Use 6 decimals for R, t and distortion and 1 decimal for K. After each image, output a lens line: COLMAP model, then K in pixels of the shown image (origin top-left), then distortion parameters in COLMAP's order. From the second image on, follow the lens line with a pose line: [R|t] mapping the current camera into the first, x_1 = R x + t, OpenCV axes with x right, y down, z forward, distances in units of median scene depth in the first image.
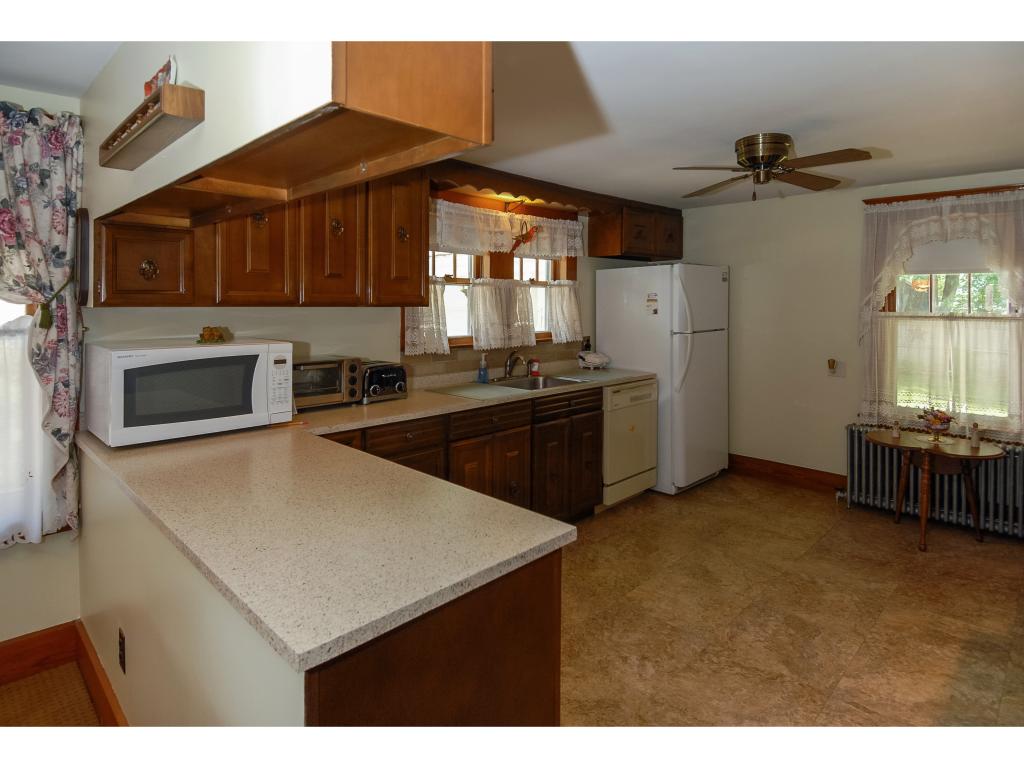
lens RADIAL K [[567.7, 0, 514.0], [0, 567.7, 357.9], [0, 0, 1]] dist [0.006063, -0.031565]
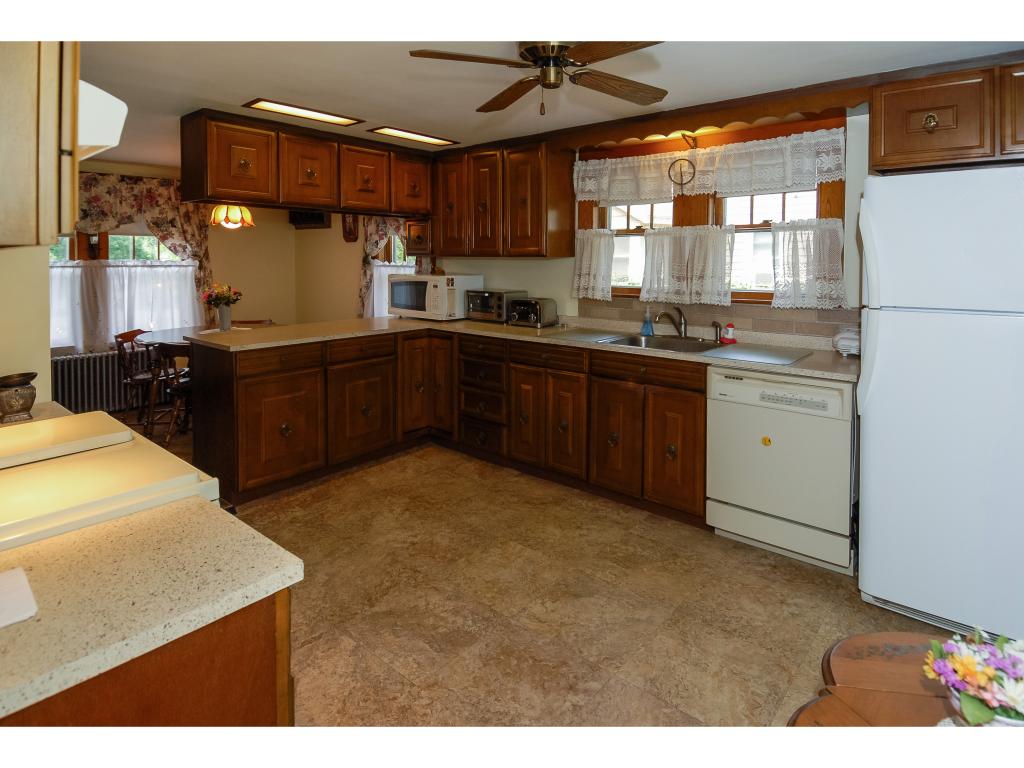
lens RADIAL K [[567.7, 0, 514.0], [0, 567.7, 357.9], [0, 0, 1]] dist [0.006063, -0.031565]
pose [[0.074942, 0.174657, -0.981773, 0.969006], [-0.099964, 0.980898, 0.166871, -0.065203], [0.992165, 0.085636, 0.090970, 0.748866]]
